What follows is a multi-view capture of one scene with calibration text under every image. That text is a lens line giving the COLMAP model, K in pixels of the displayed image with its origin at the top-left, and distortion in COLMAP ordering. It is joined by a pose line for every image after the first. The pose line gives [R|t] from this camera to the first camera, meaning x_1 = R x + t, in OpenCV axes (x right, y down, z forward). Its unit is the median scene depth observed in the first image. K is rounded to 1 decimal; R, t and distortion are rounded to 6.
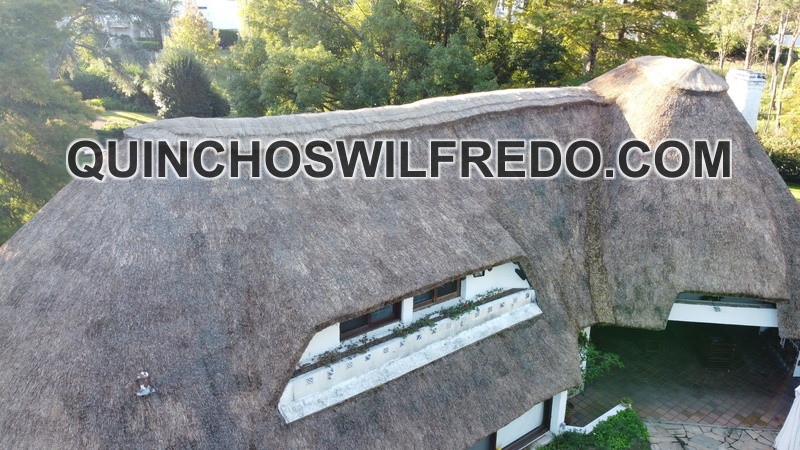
lens RADIAL K [[603.7, 0, 400.0], [0, 603.7, 225.0], [0, 0, 1]] dist [0.138108, -0.317499]
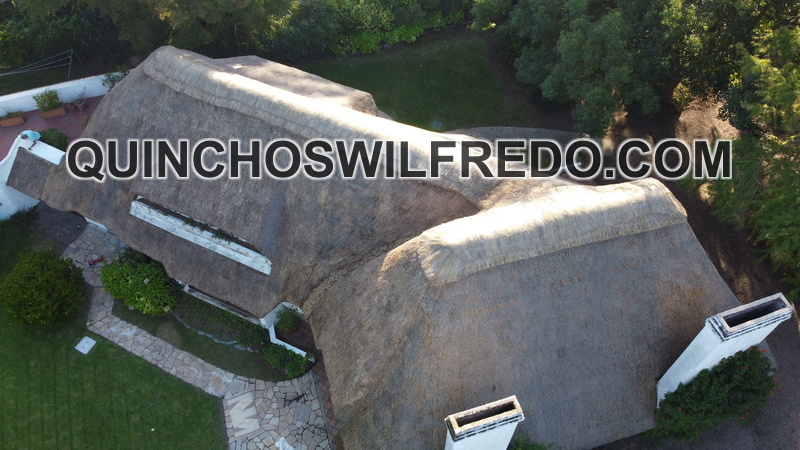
lens RADIAL K [[587.8, 0, 402.3], [0, 587.8, 216.5], [0, 0, 1]] dist [0.124518, -0.288762]
pose [[0.431999, 0.705663, -0.561620, 1.114519], [-0.272451, 0.695742, 0.664615, -1.053990], [0.859737, -0.134099, 0.492818, 0.552702]]
